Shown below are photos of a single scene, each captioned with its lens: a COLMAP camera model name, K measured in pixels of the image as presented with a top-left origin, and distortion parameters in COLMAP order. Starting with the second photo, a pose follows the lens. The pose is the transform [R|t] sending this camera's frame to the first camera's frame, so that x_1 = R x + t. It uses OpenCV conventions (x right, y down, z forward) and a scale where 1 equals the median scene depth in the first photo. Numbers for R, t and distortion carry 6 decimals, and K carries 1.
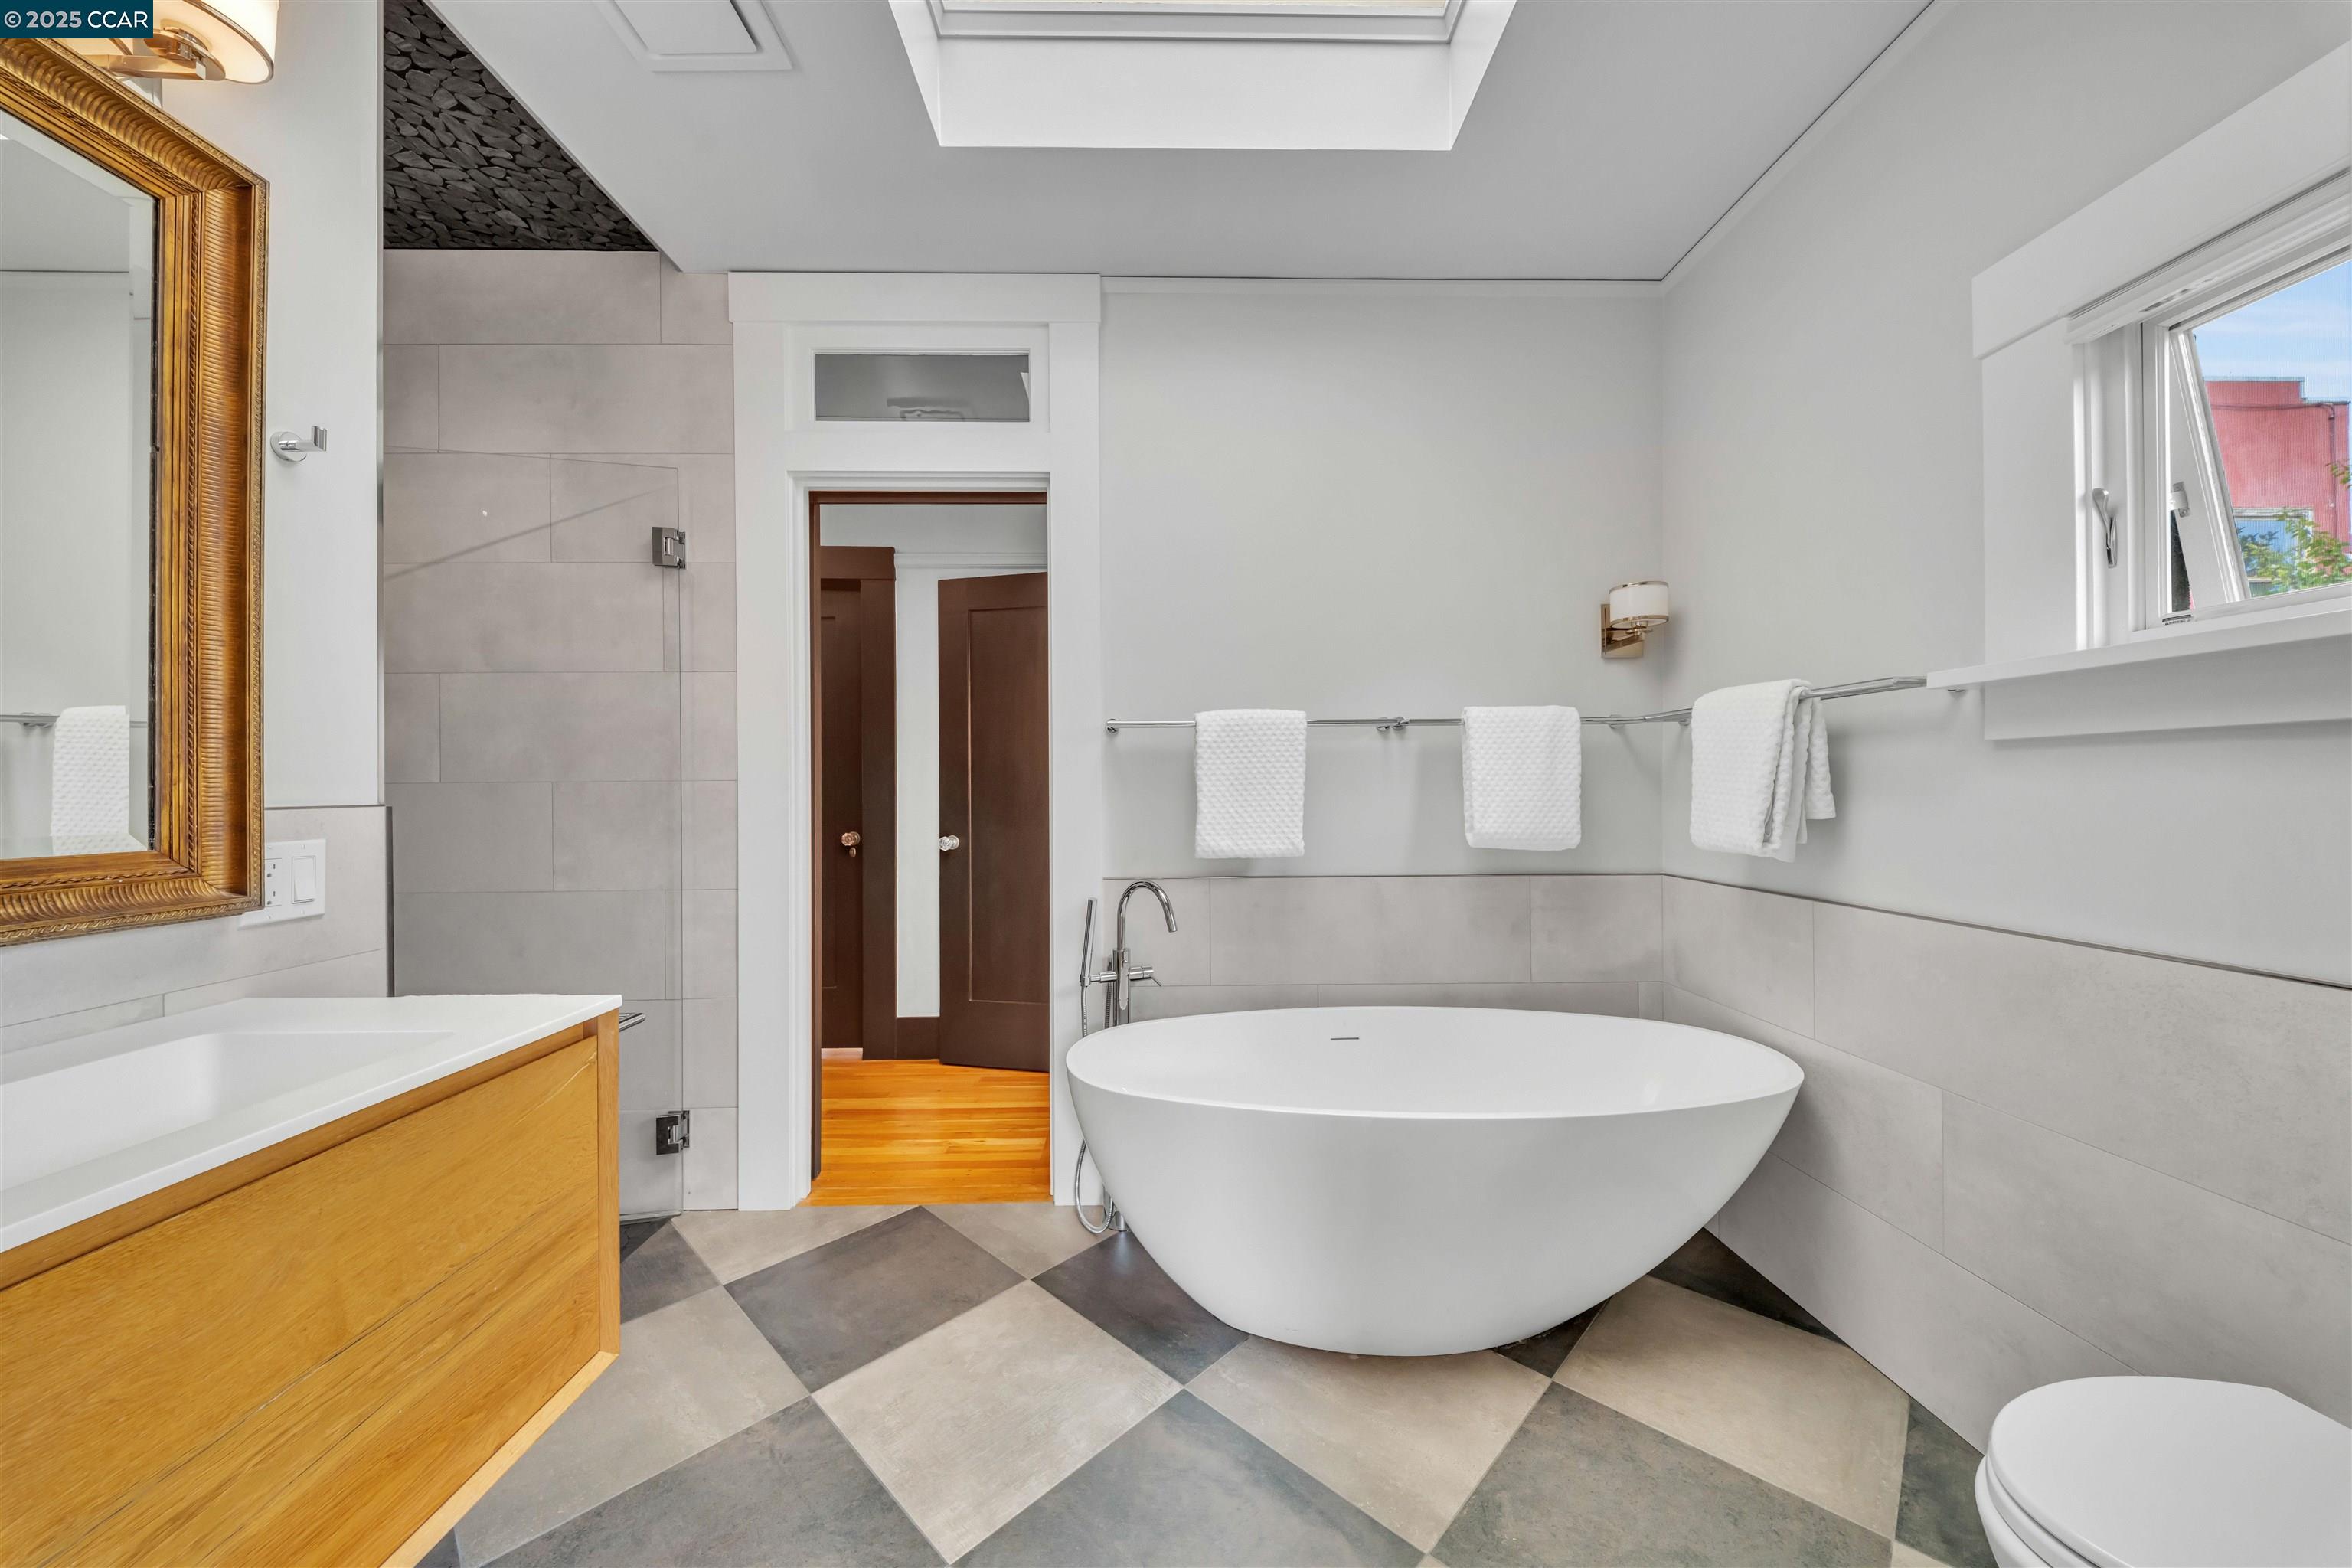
lens RADIAL K [[820.4, 0, 1191.0], [0, 820.4, 780.0], [0, 0, 1]] dist [0.002074, -0.001890]
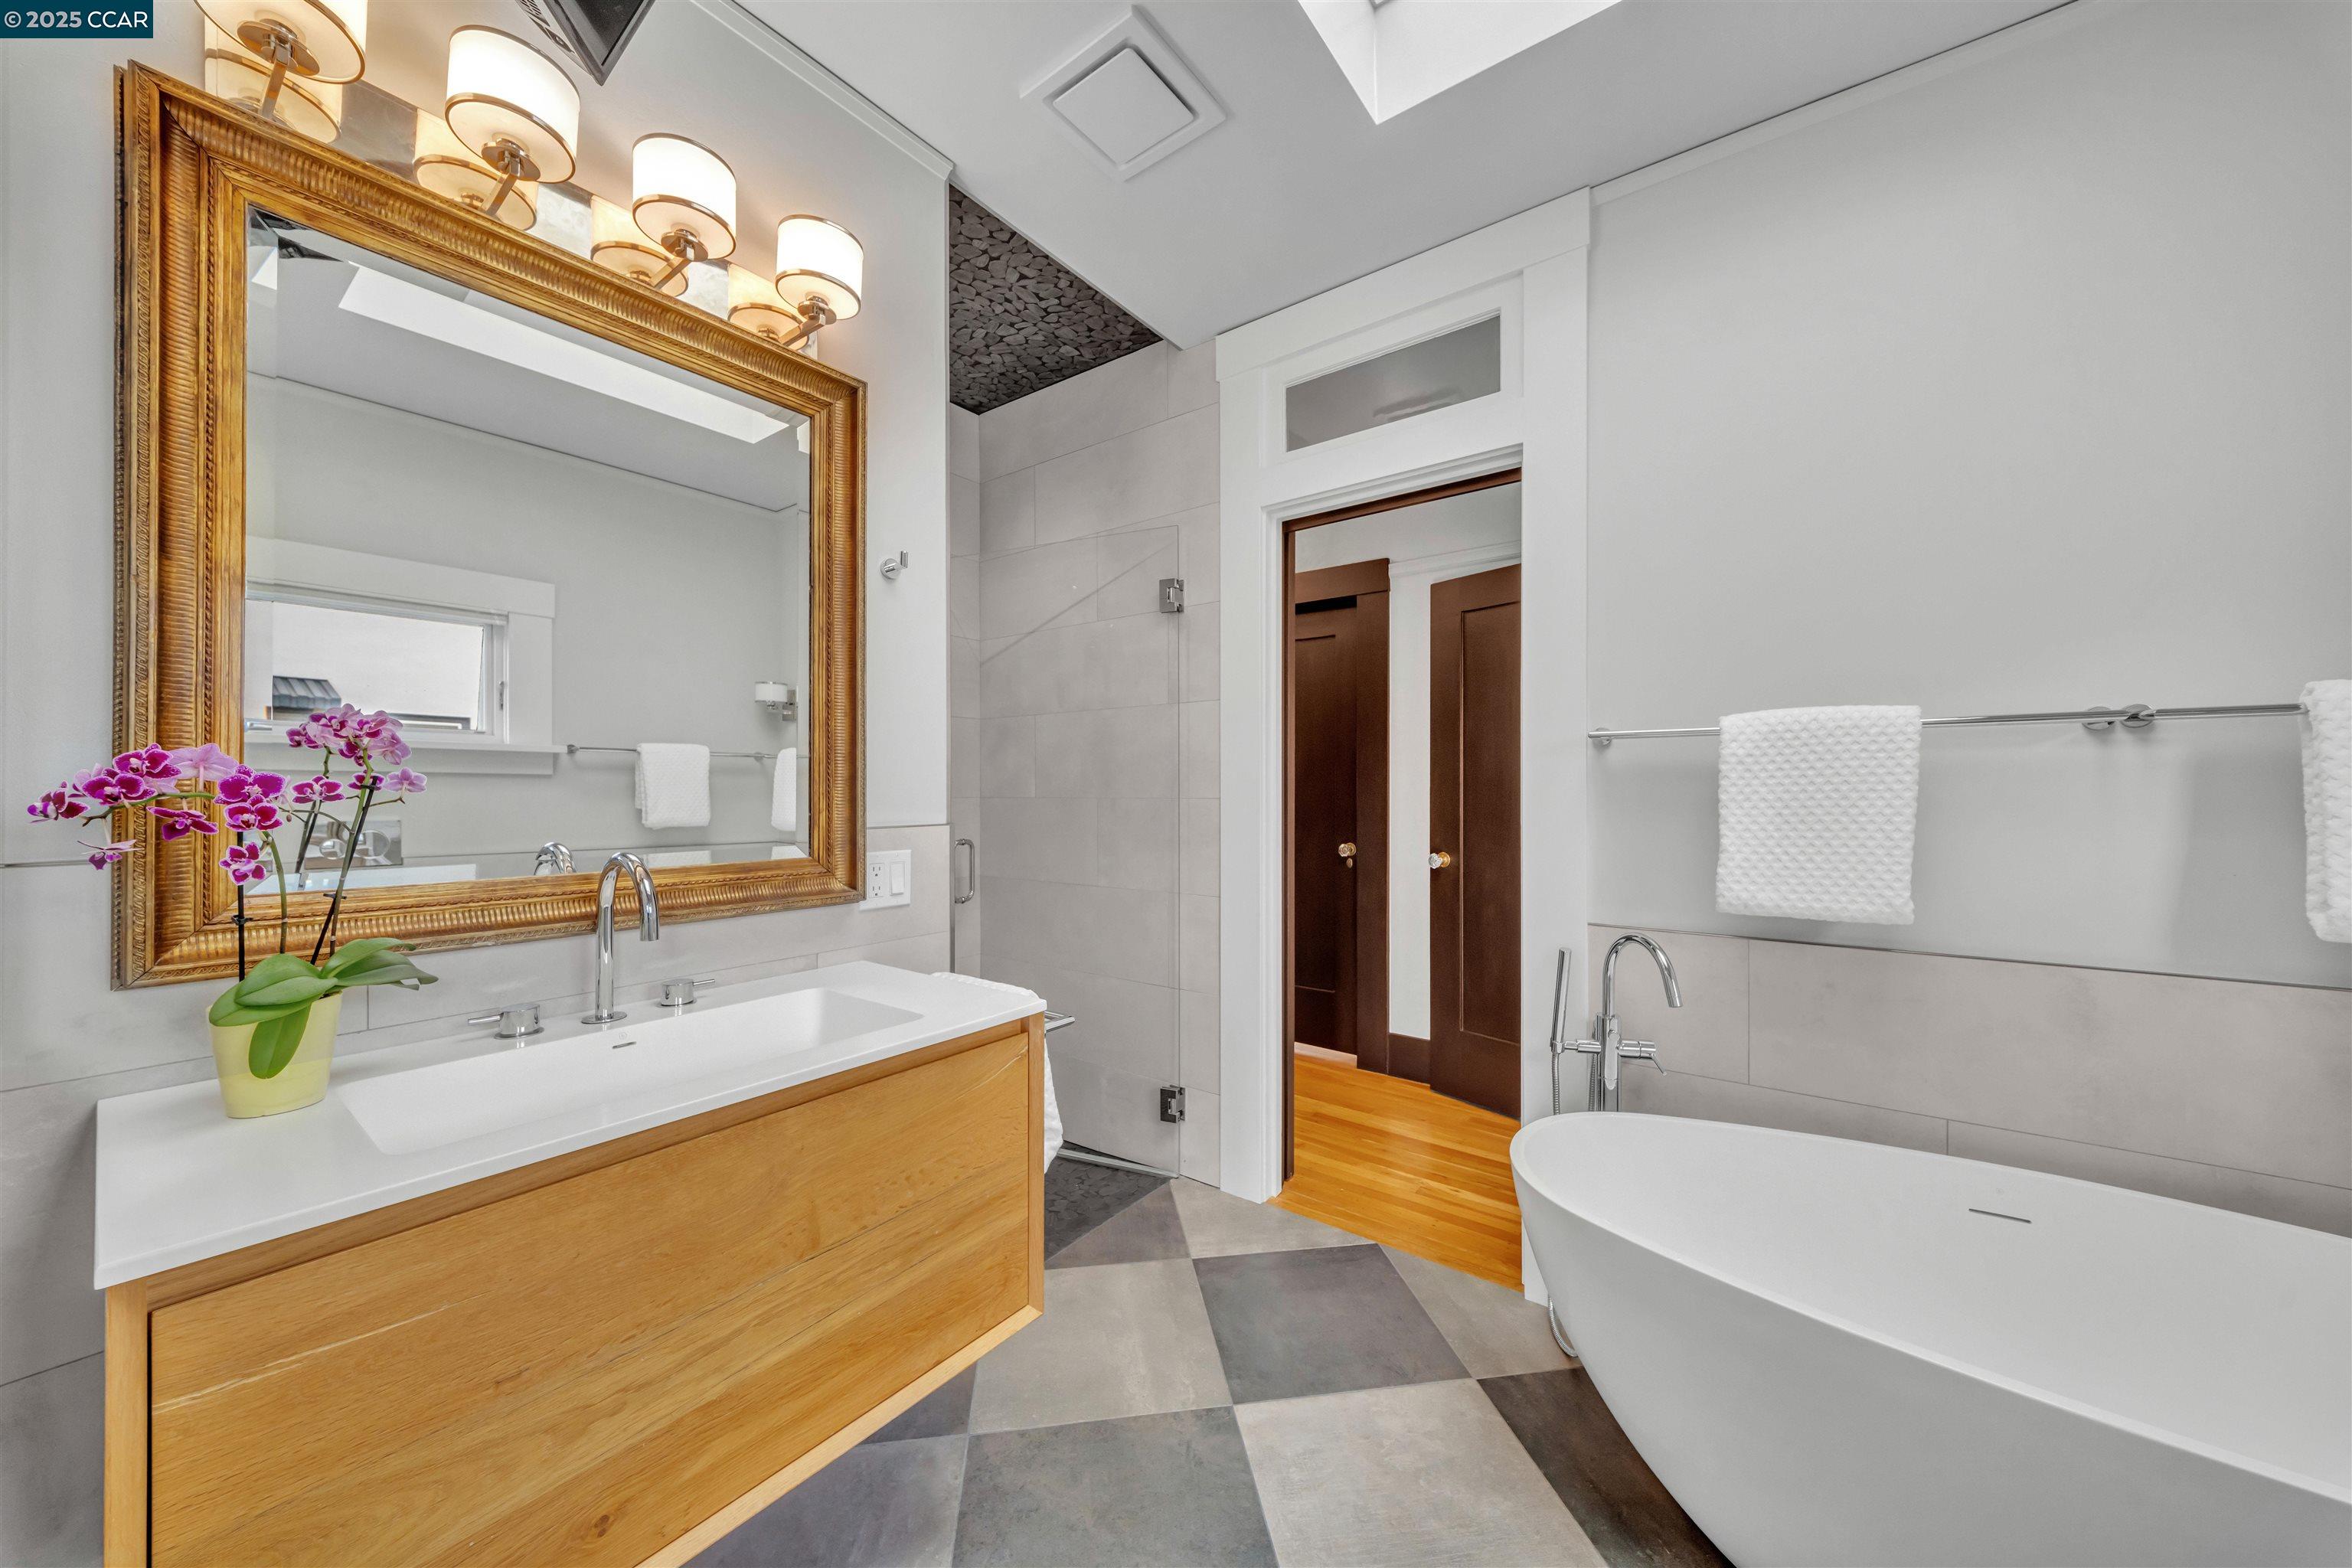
lens RADIAL K [[820.4, 0, 1165.7], [0, 820.4, 789.0], [0, 0, 1]] dist [0.002074, -0.001890]
pose [[0.785841, 0.004475, -0.618412, 0.075938], [-0.000373, 0.999977, 0.006762, -0.022464], [0.618428, -0.005083, 0.785825, 0.105370]]
